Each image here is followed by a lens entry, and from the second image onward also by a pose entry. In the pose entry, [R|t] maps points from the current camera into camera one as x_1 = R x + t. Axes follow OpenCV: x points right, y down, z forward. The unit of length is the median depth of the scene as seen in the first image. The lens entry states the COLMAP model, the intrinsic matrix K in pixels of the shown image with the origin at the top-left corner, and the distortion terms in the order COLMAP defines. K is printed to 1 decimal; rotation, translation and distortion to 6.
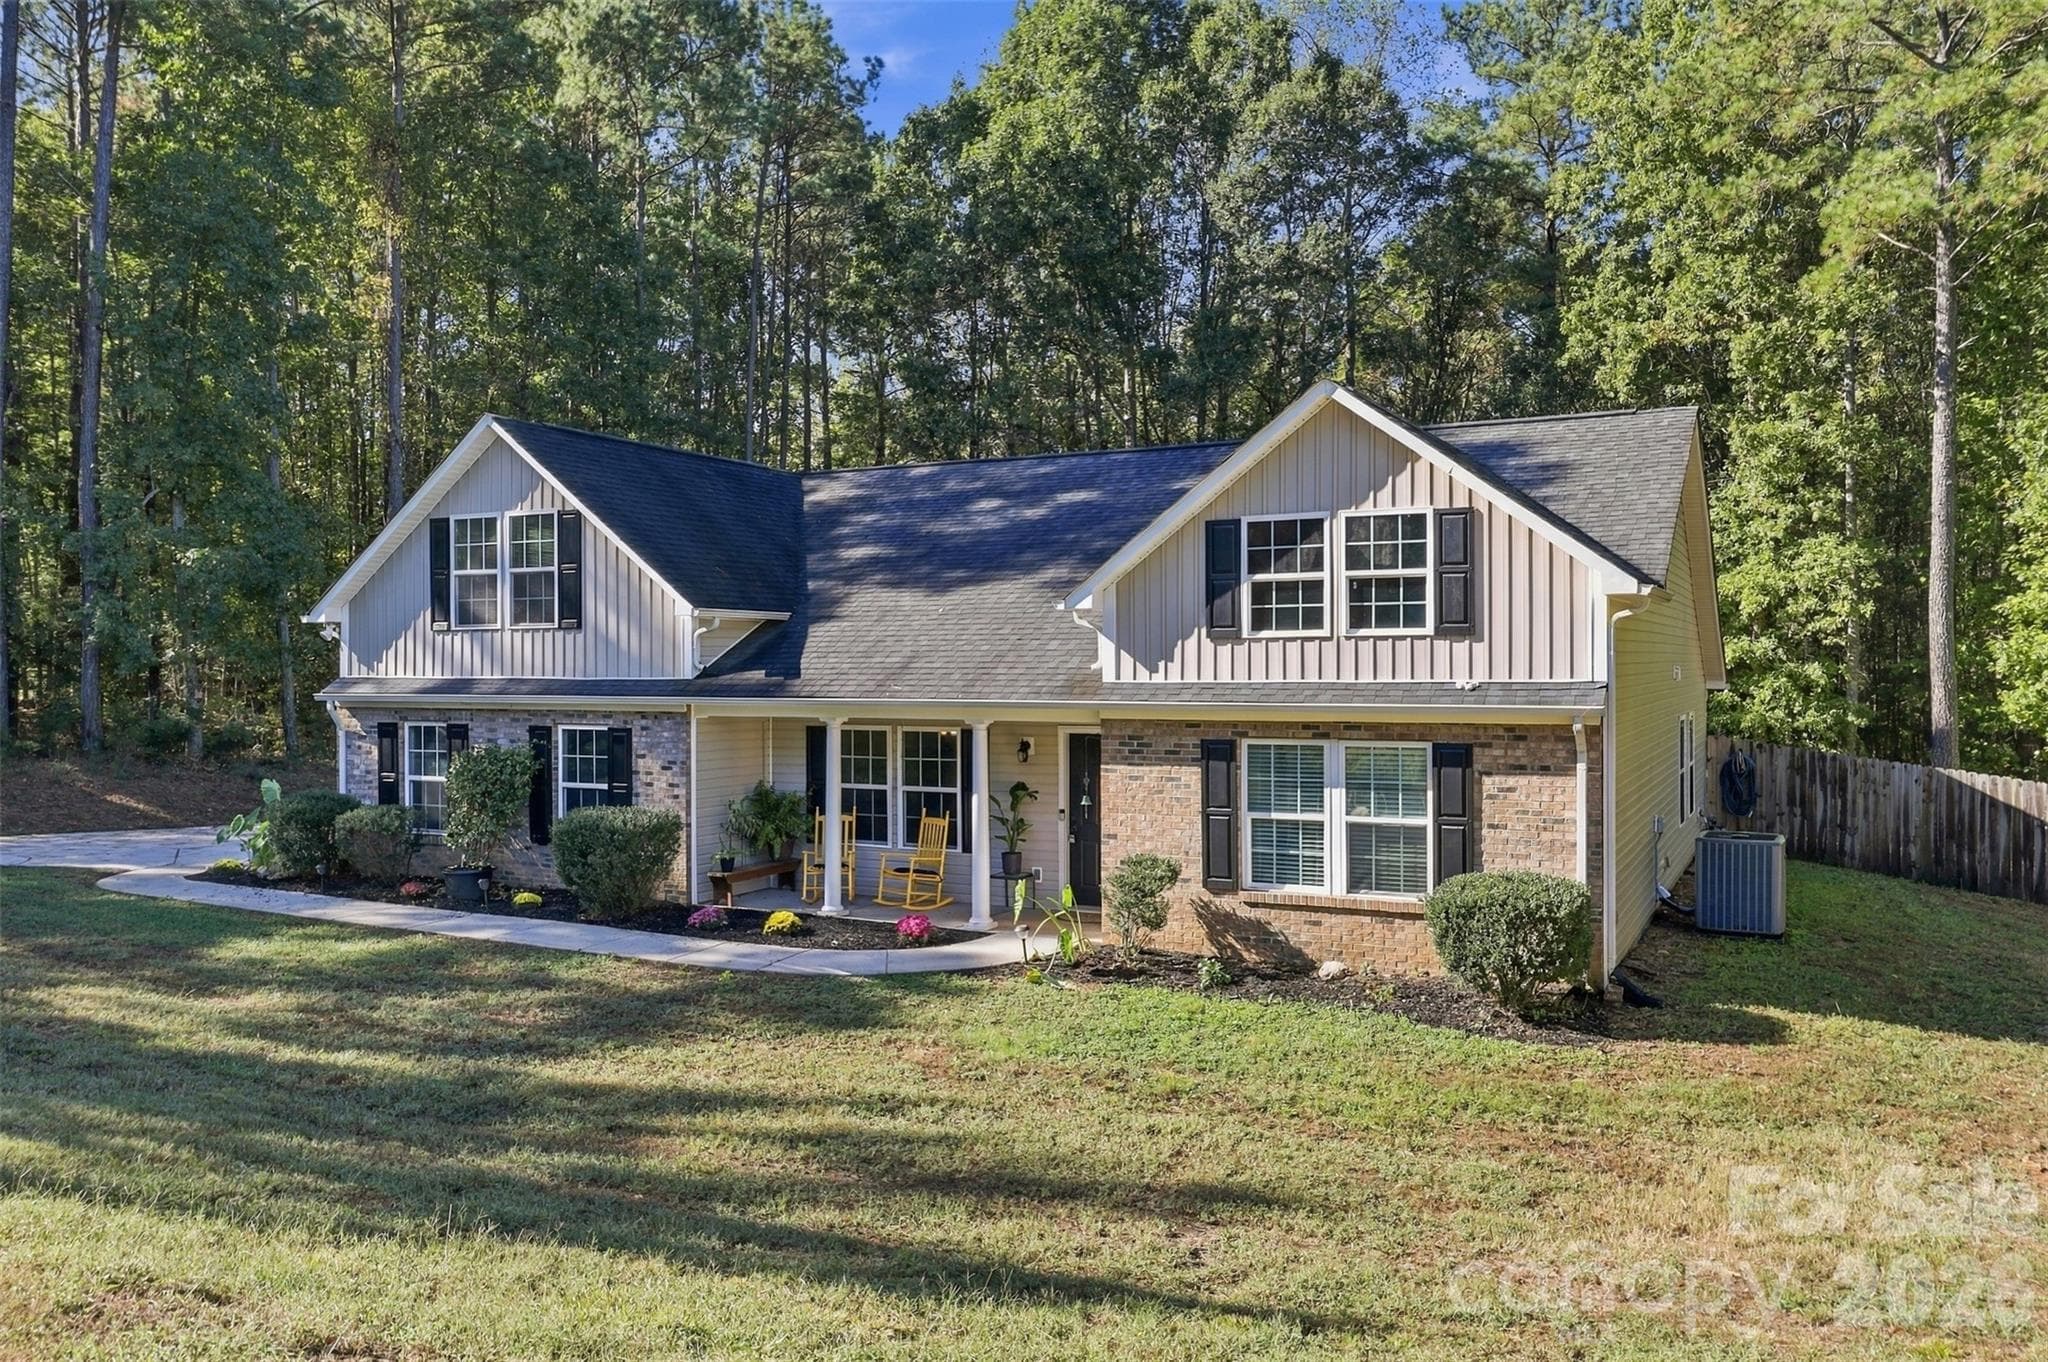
lens RADIAL K [[1519.7, 0, 1024.0], [0, 1519.7, 681.0], [0, 0, 1]] dist [0.005835, 0.000463]
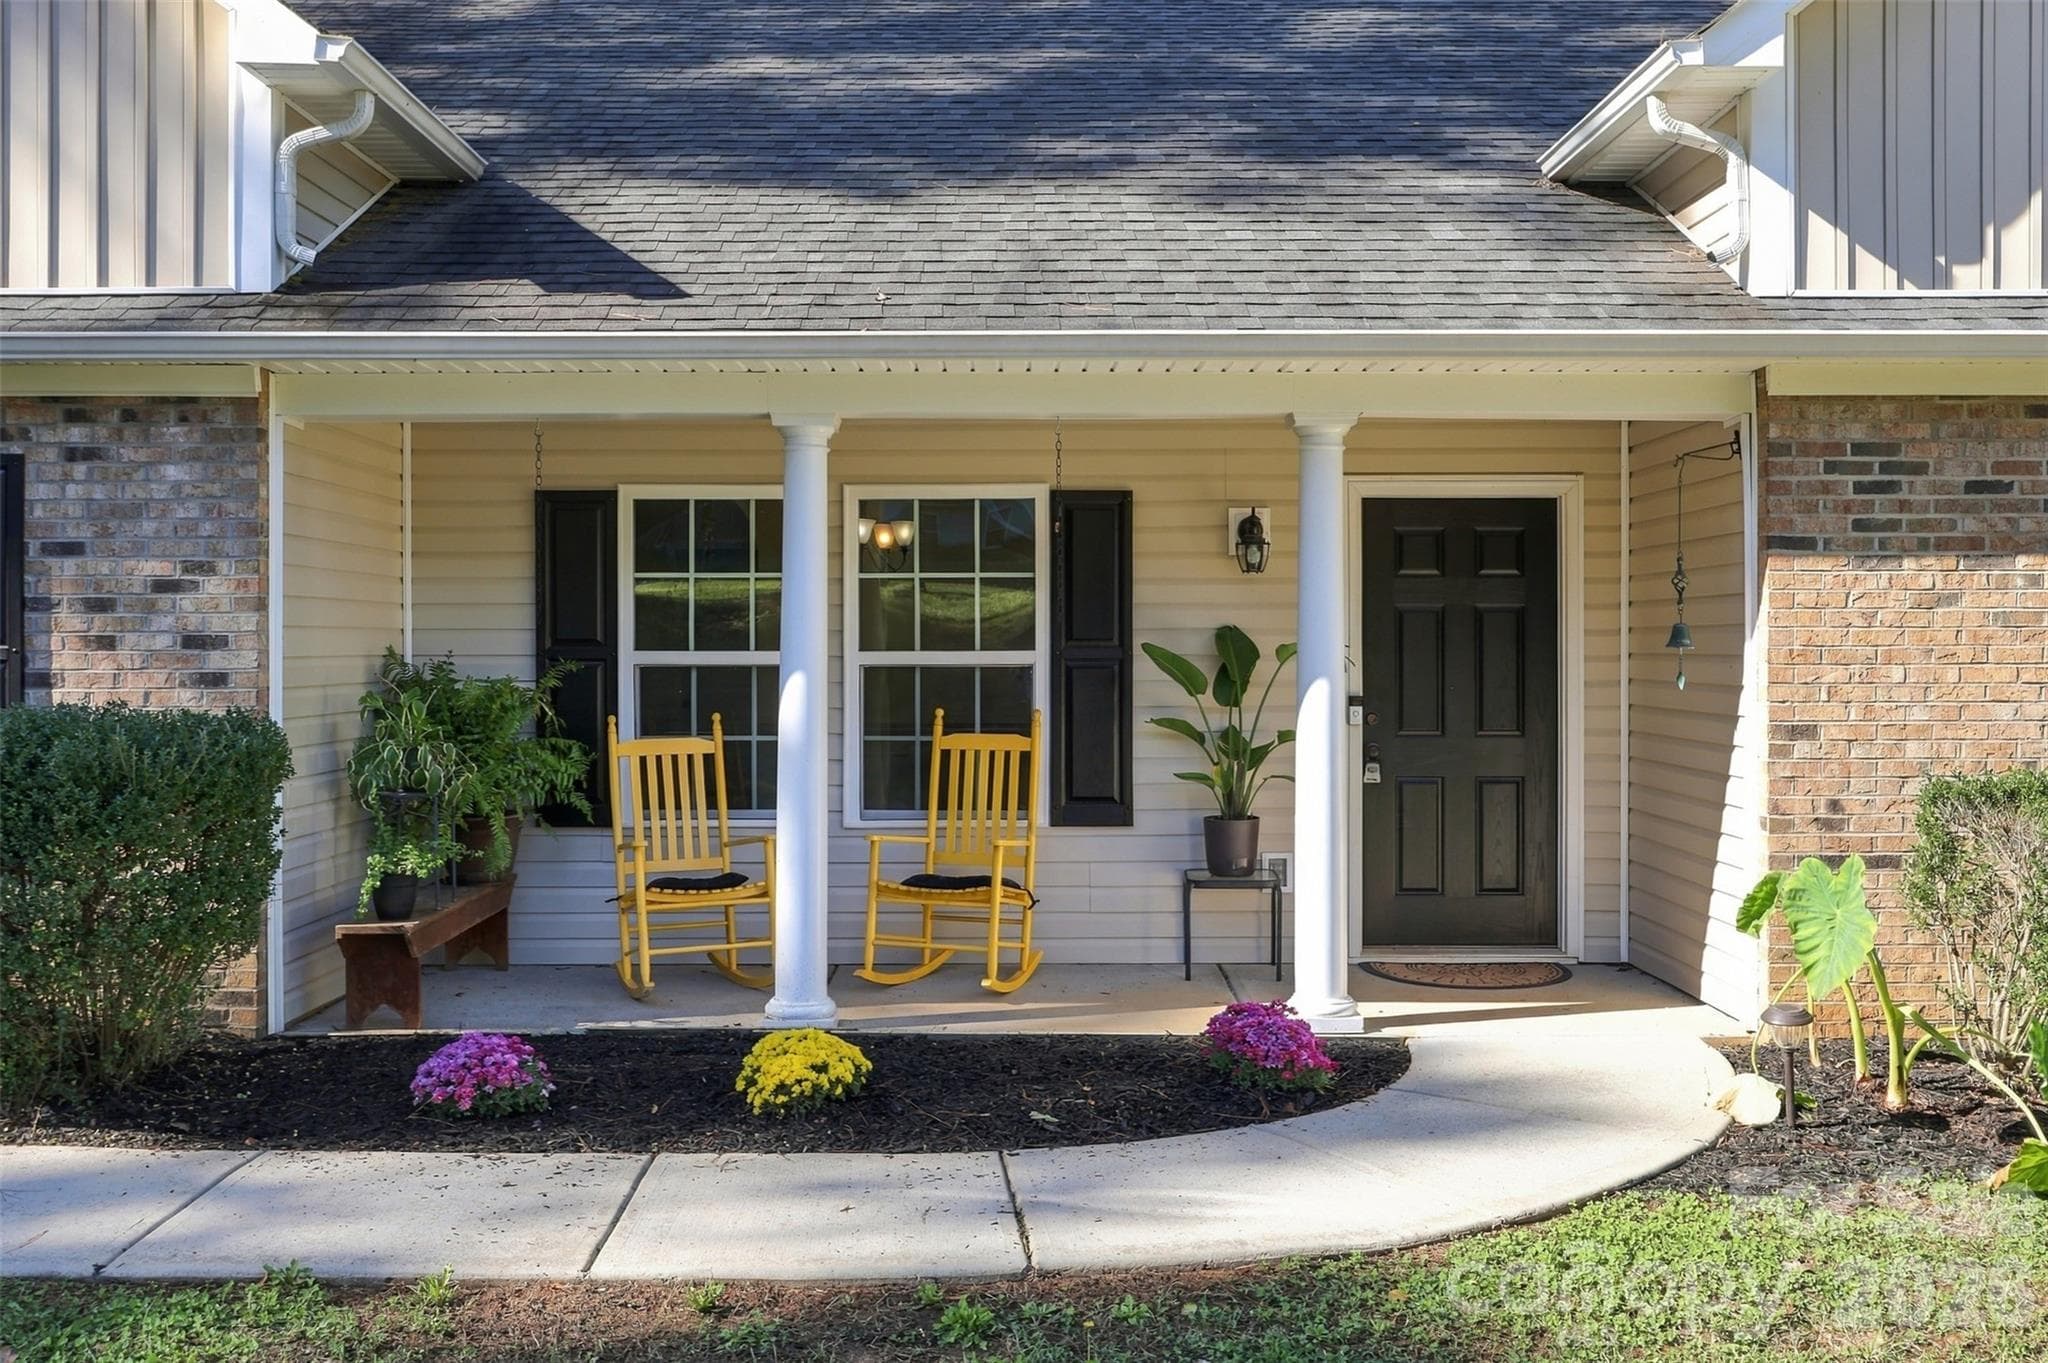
lens RADIAL K [[2020.1, 0, 1020.1], [0, 2020.1, 655.3], [0, 0, 1]] dist [-0.006476, -0.010735]
pose [[0.888193, -0.001271, 0.459468, -0.281808], [0.002924, 0.999992, -0.002888, 0.076042], [-0.459460, 0.003908, 0.888190, 0.595013]]
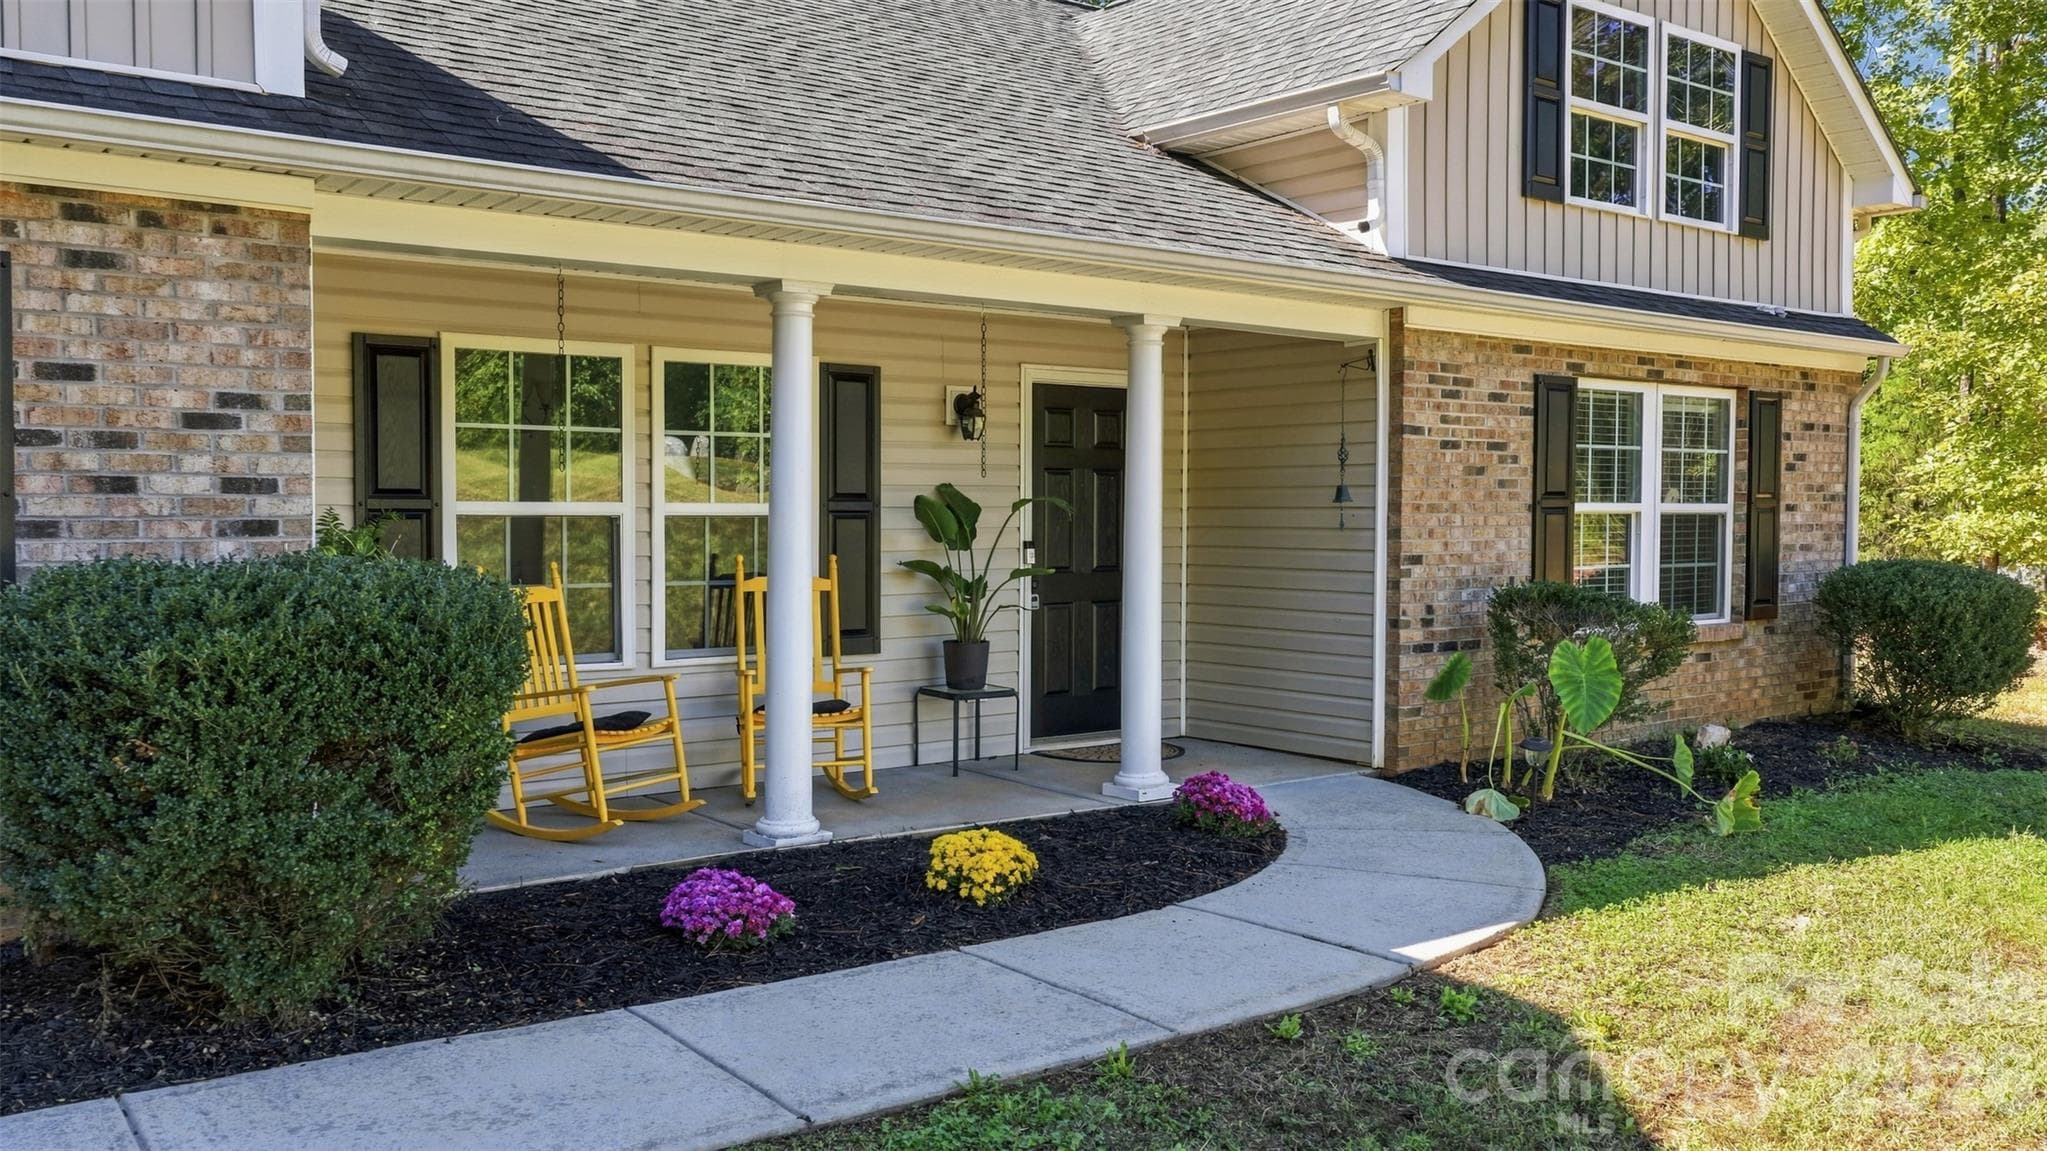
lens RADIAL K [[1726.7, 0, 1023.5], [0, 1726.7, 575.5], [0, 0, 1]] dist [-0.001883, 0.002105]
pose [[0.414255, -0.030969, 0.909634, -0.468810], [0.004972, 0.999483, 0.031764, 0.078699], [-0.910147, -0.008635, 0.414195, 0.782072]]
